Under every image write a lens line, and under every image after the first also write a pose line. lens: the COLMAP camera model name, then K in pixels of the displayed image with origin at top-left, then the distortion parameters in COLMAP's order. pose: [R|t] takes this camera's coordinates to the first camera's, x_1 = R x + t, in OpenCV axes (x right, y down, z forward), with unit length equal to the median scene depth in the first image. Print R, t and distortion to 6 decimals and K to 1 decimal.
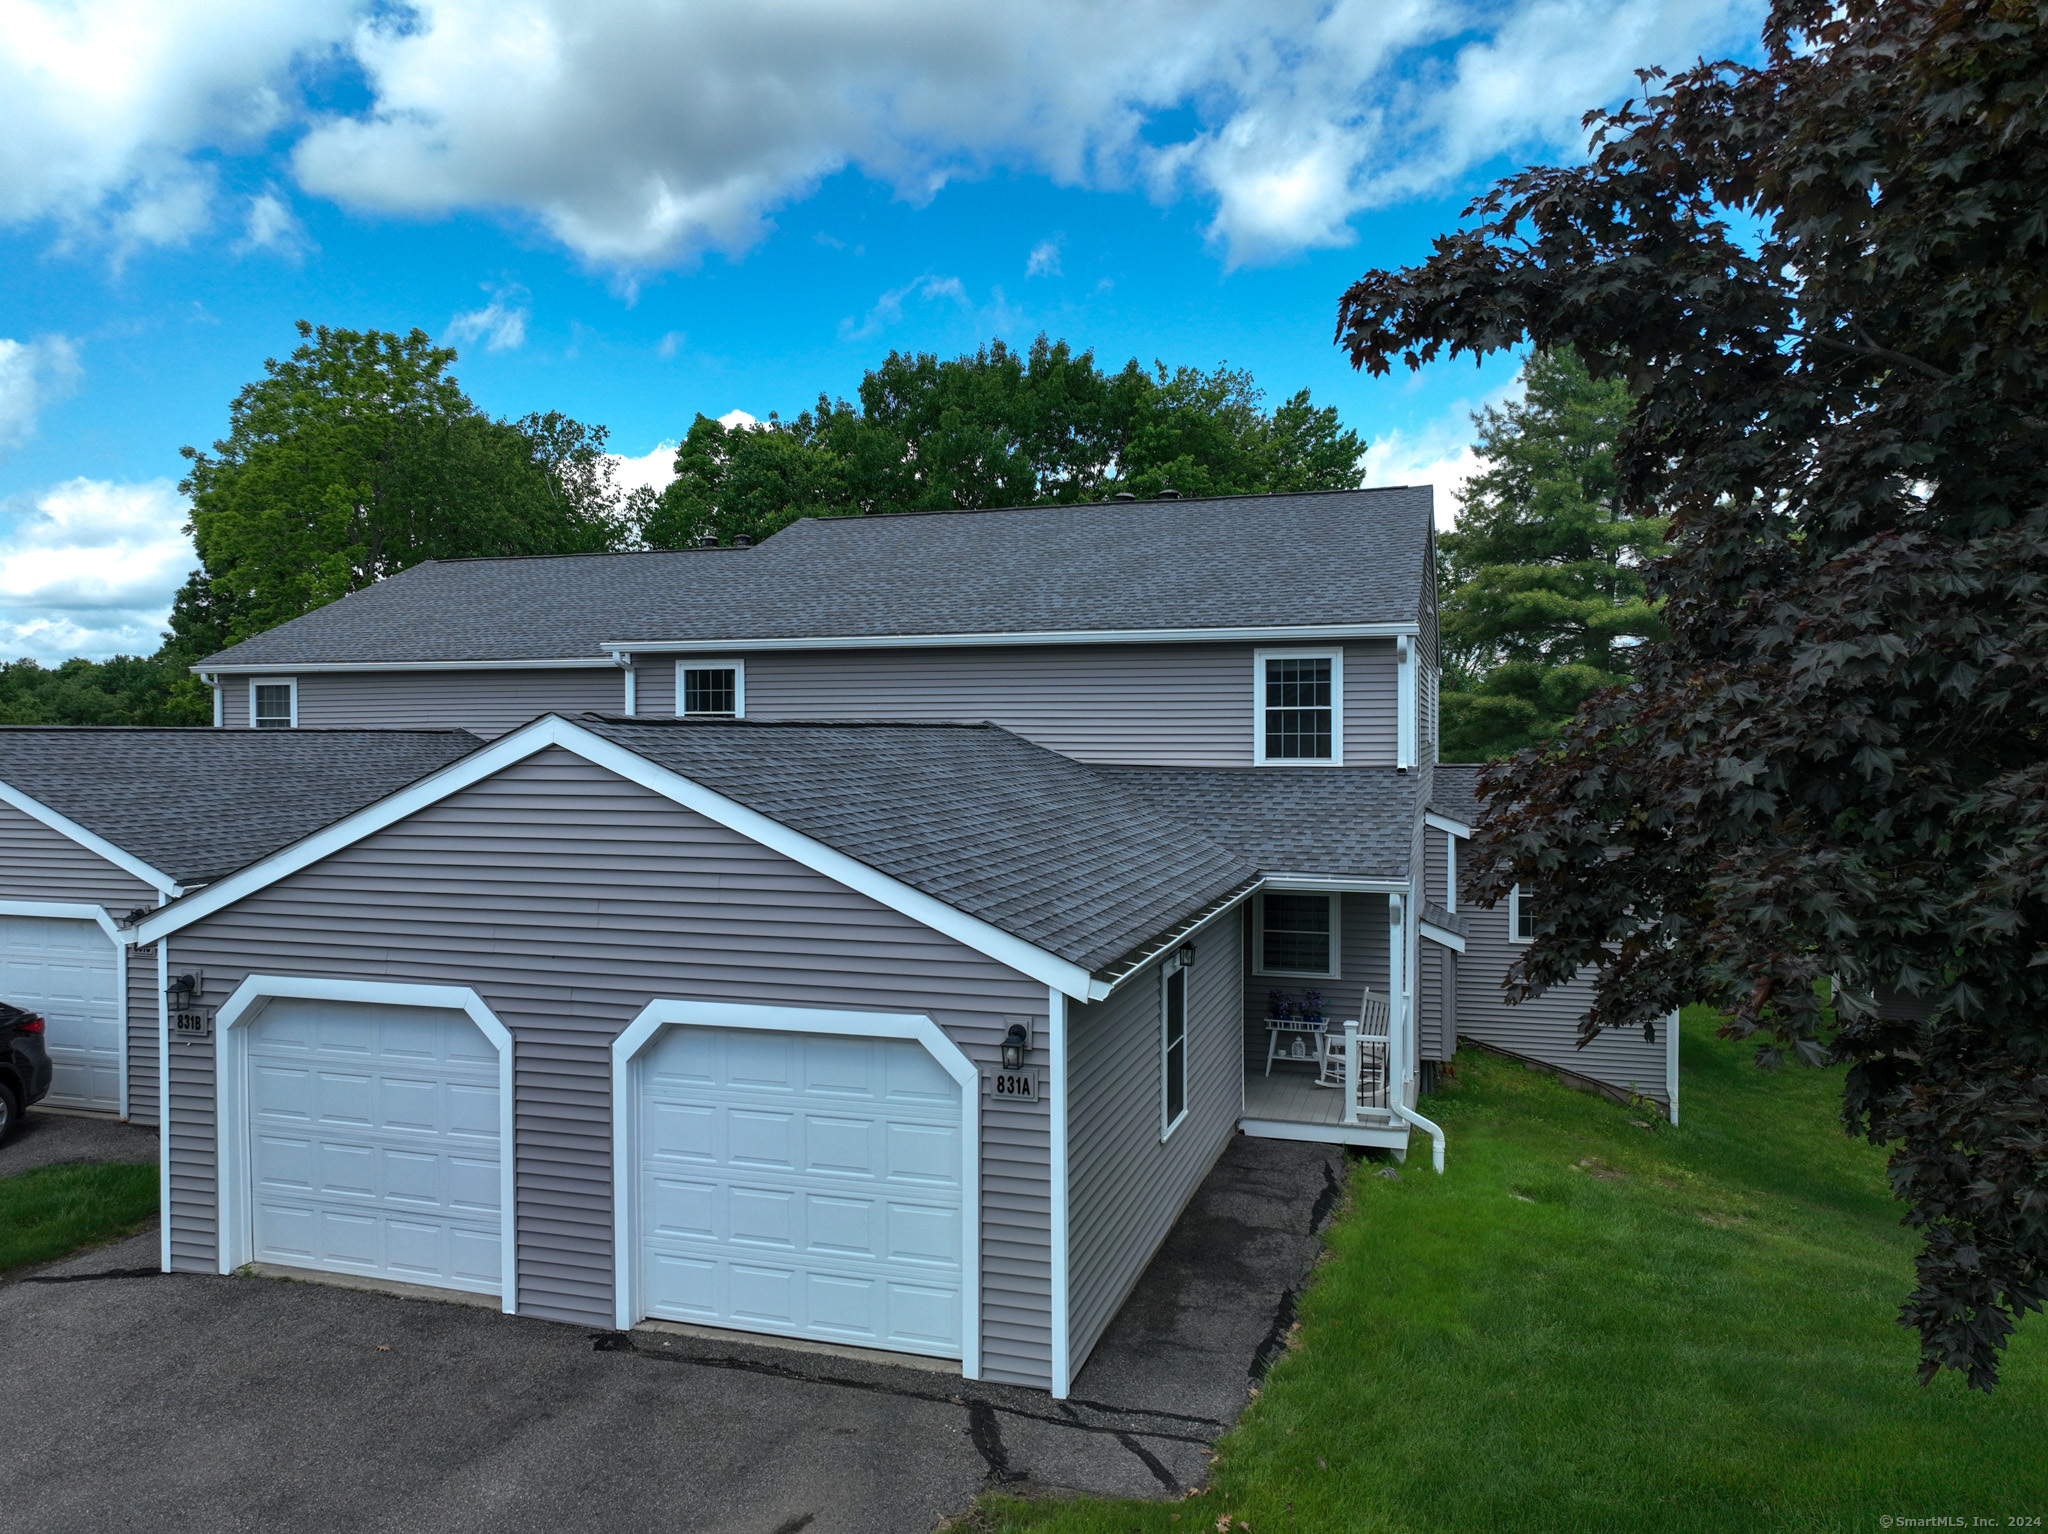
lens RADIAL K [[1453.6, 0, 1012.9], [0, 1453.6, 764.3], [0, 0, 1]] dist [-0.002988, 0.007142]
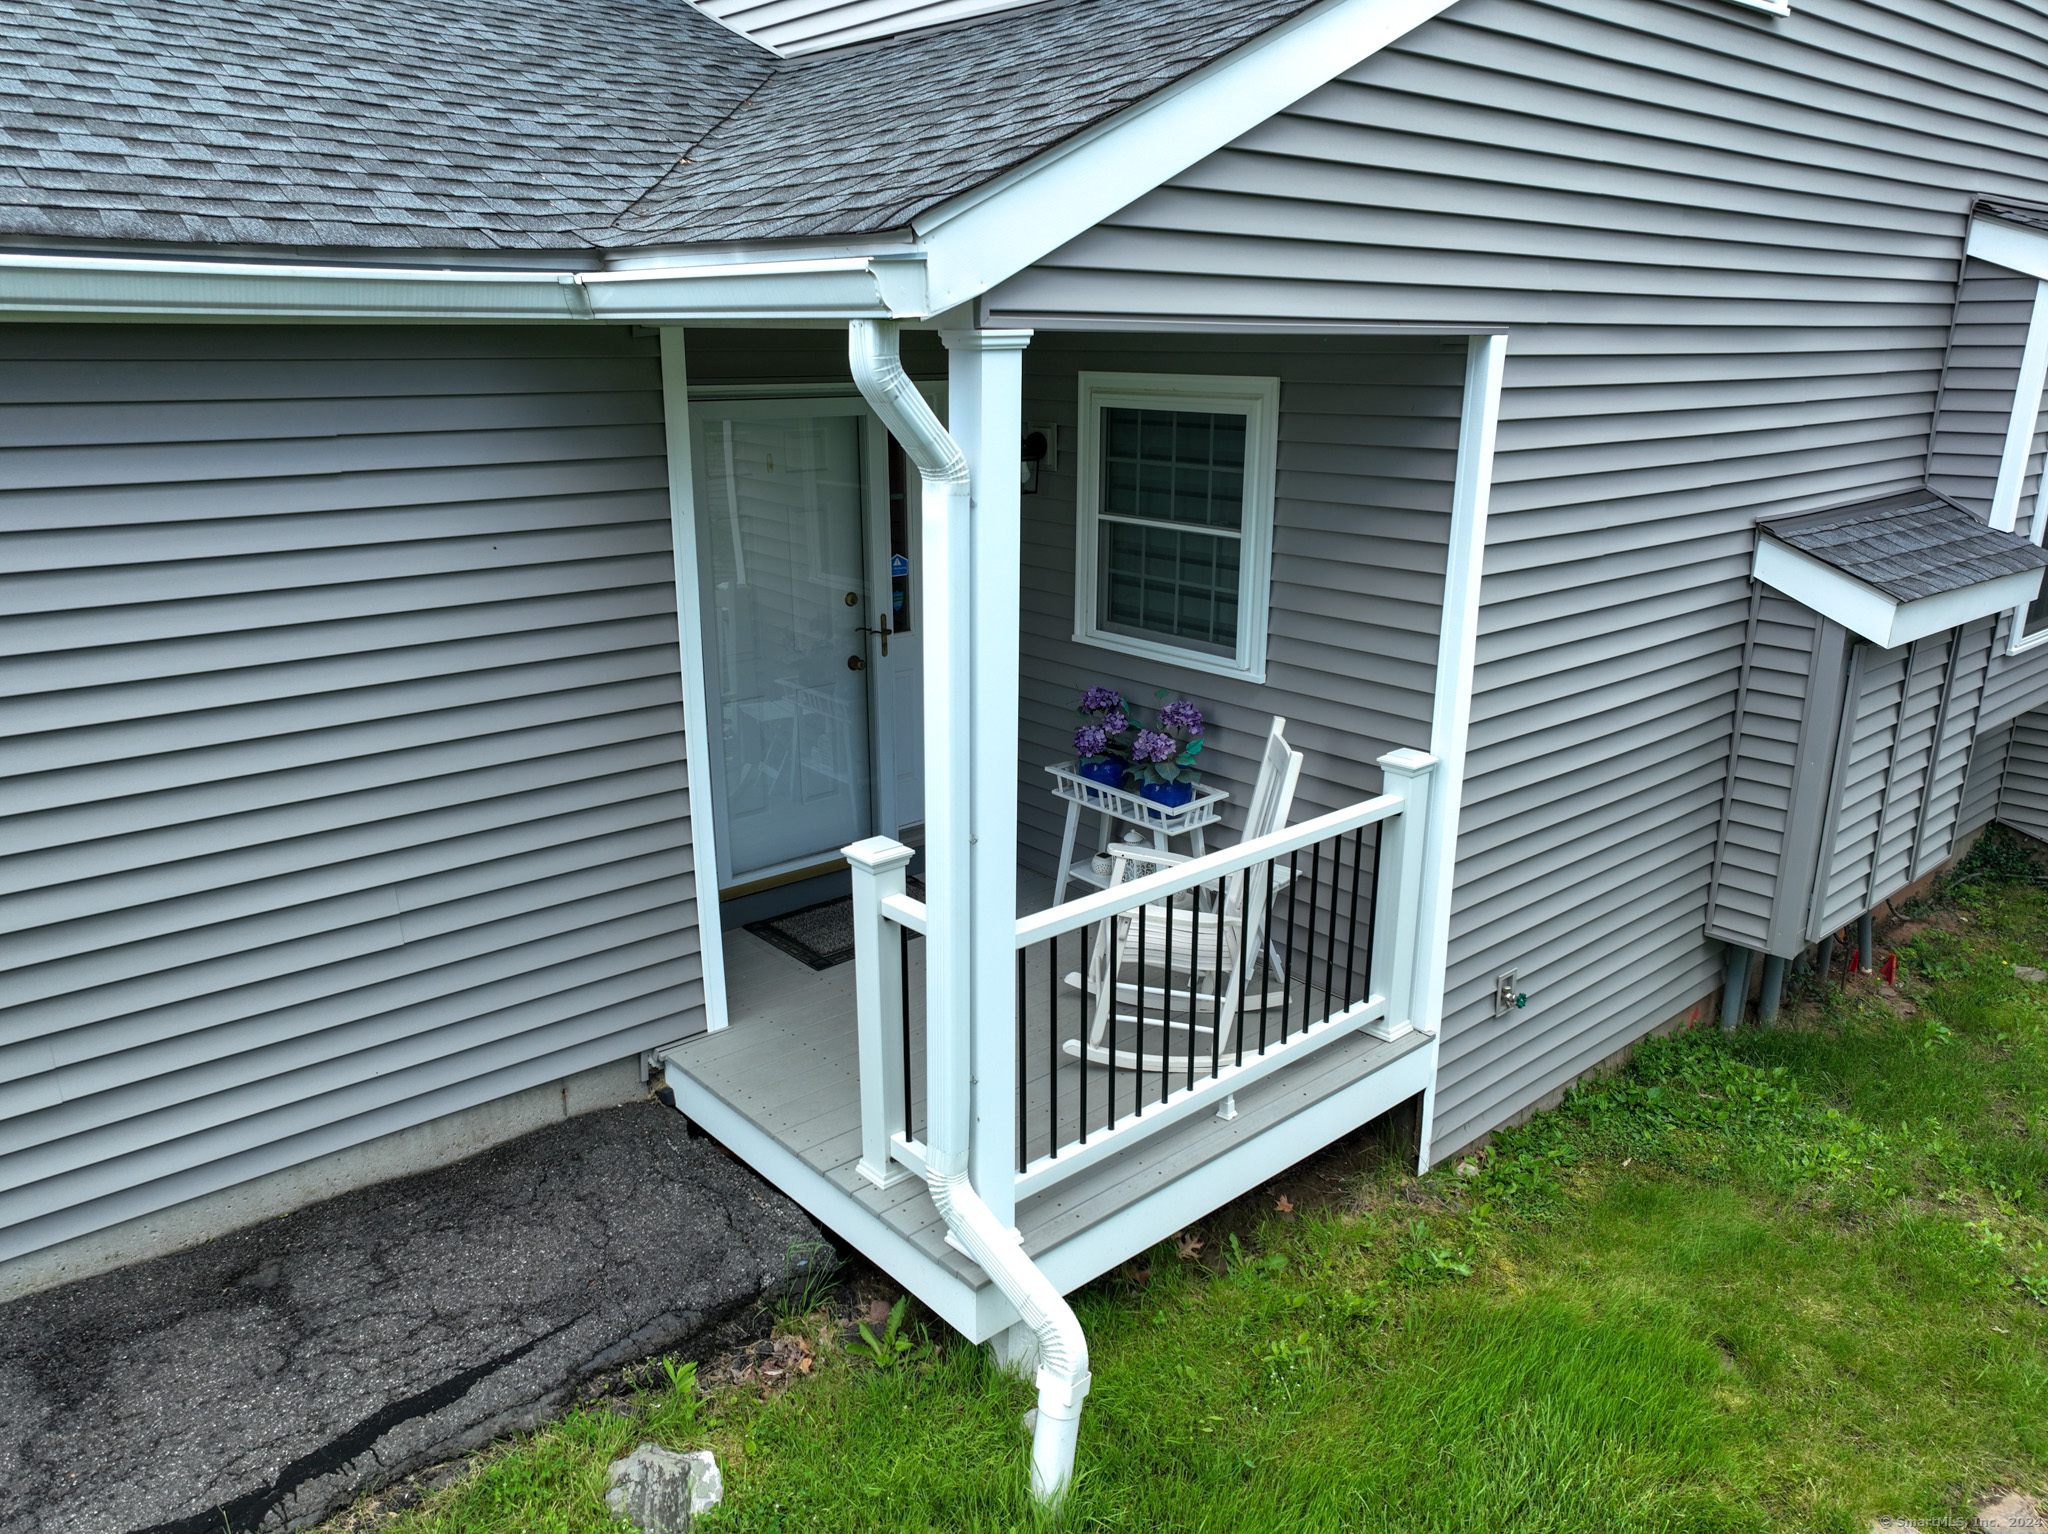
lens RADIAL K [[1453.6, 0, 1012.9], [0, 1453.6, 764.3], [0, 0, 1]] dist [-0.002988, 0.007142]
pose [[0.849921, 0.148602, -0.505521, 0.536093], [-0.010604, 0.964036, 0.265558, 0.127551], [0.526803, -0.220343, 0.820931, 1.106320]]
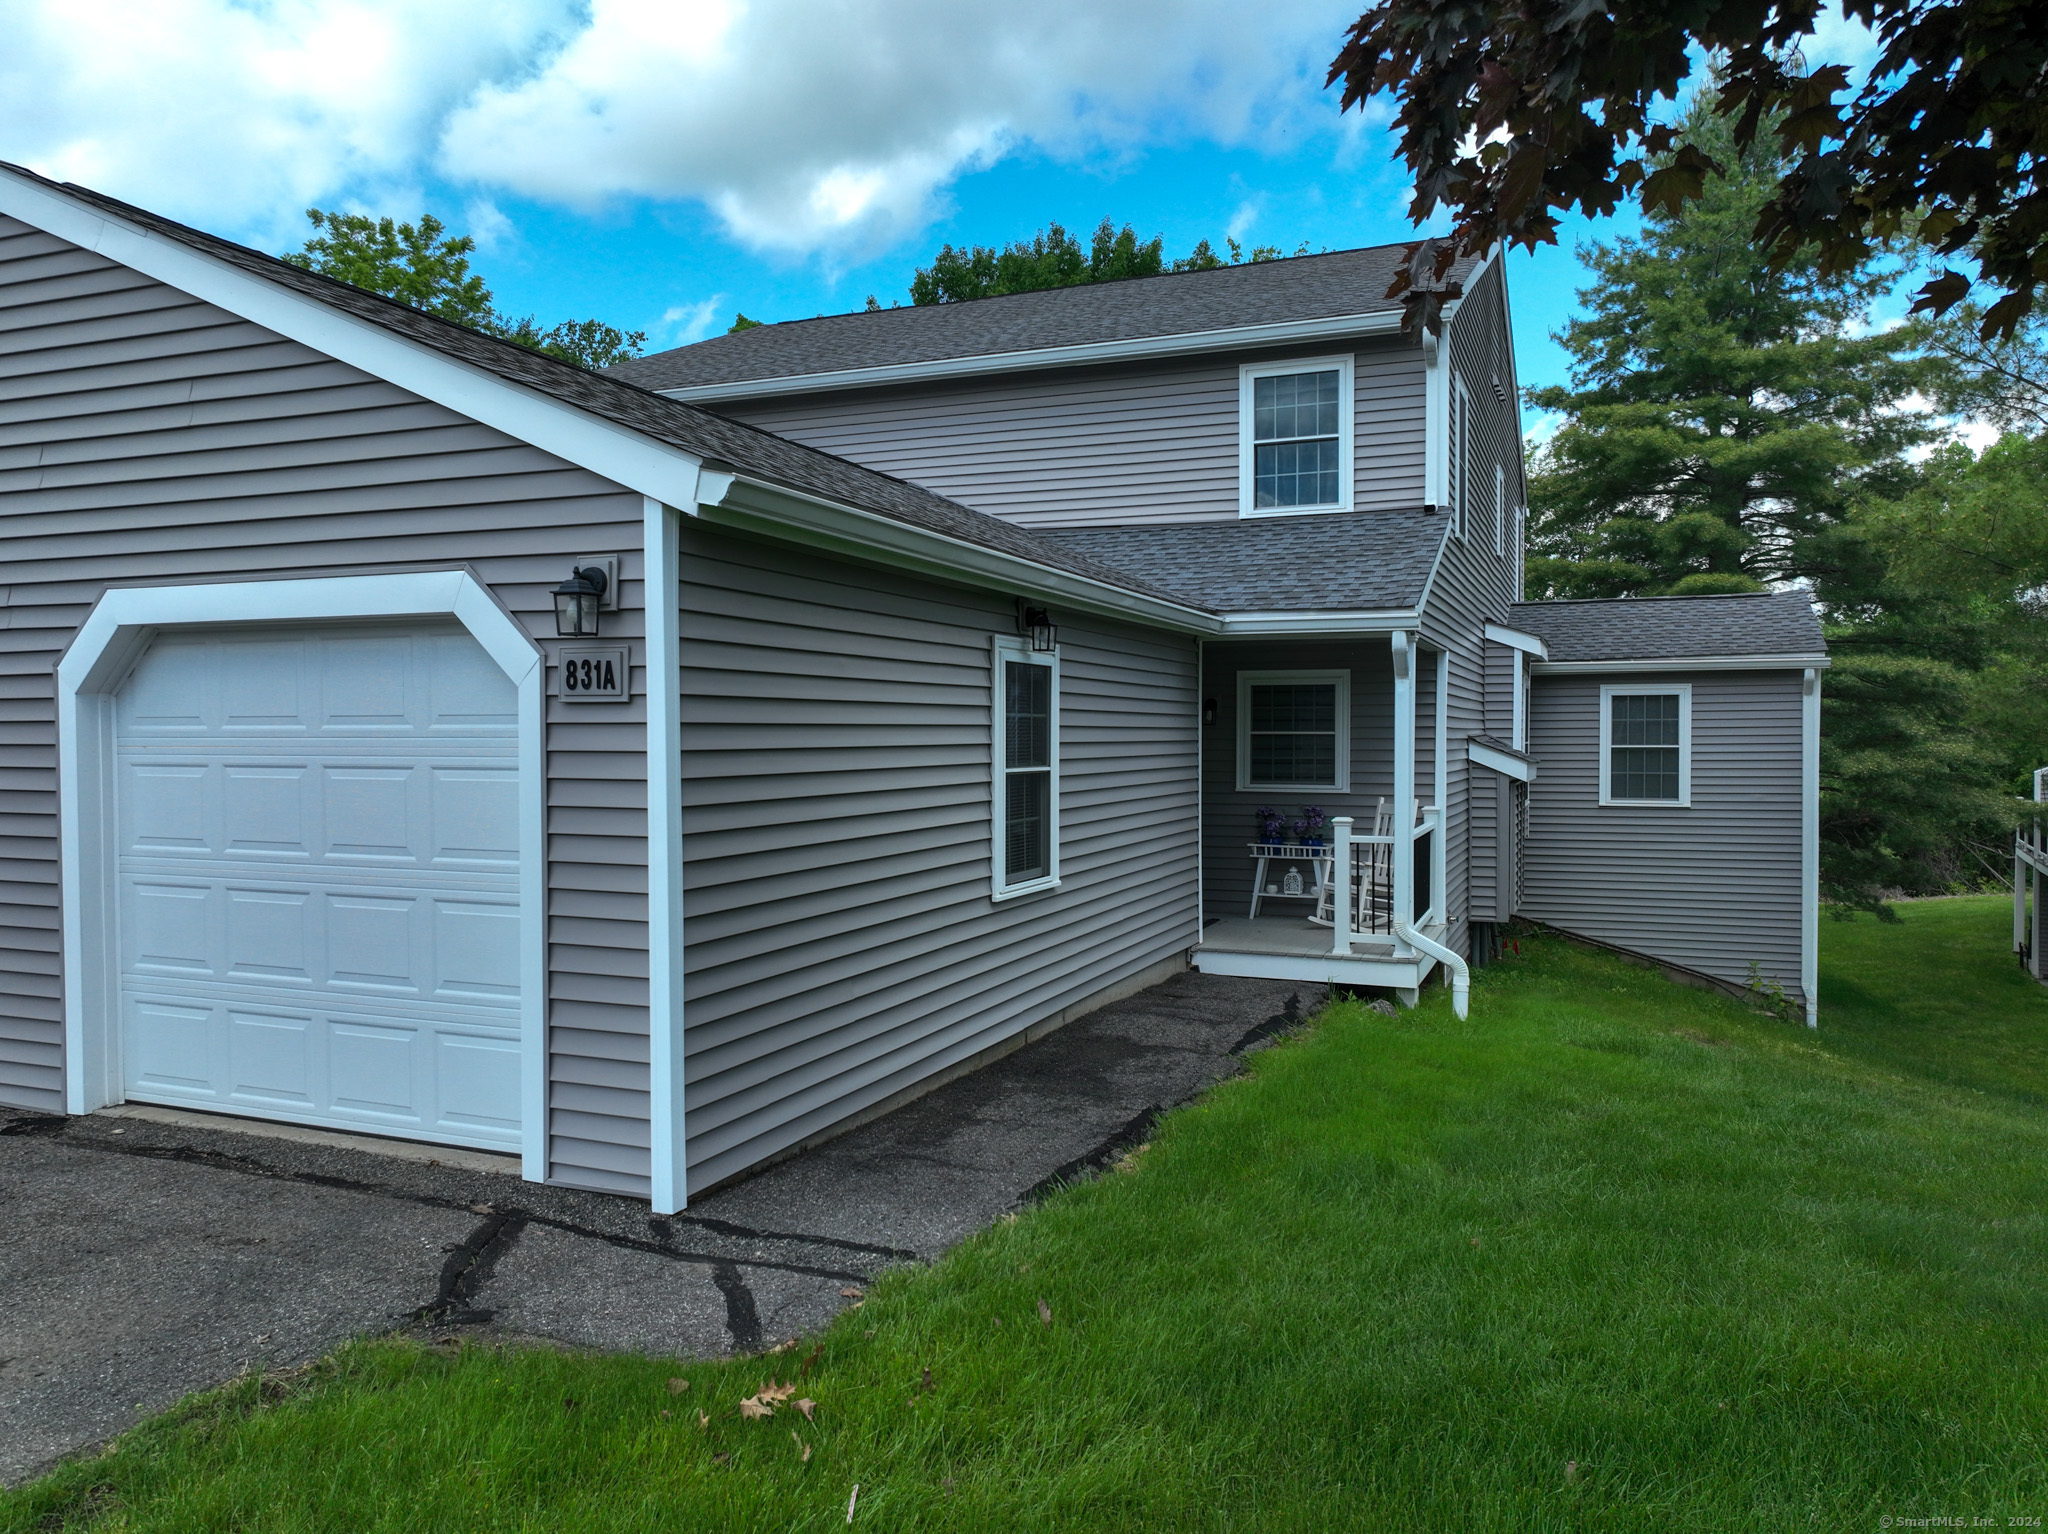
lens RADIAL K [[1453.6, 0, 1012.9], [0, 1453.6, 764.3], [0, 0, 1]] dist [-0.002988, 0.007142]
pose [[0.996405, 0.003458, -0.084649, 0.178401], [-0.003425, 0.999994, 0.000531, 0.208842], [0.084650, -0.000239, 0.996411, 0.353944]]
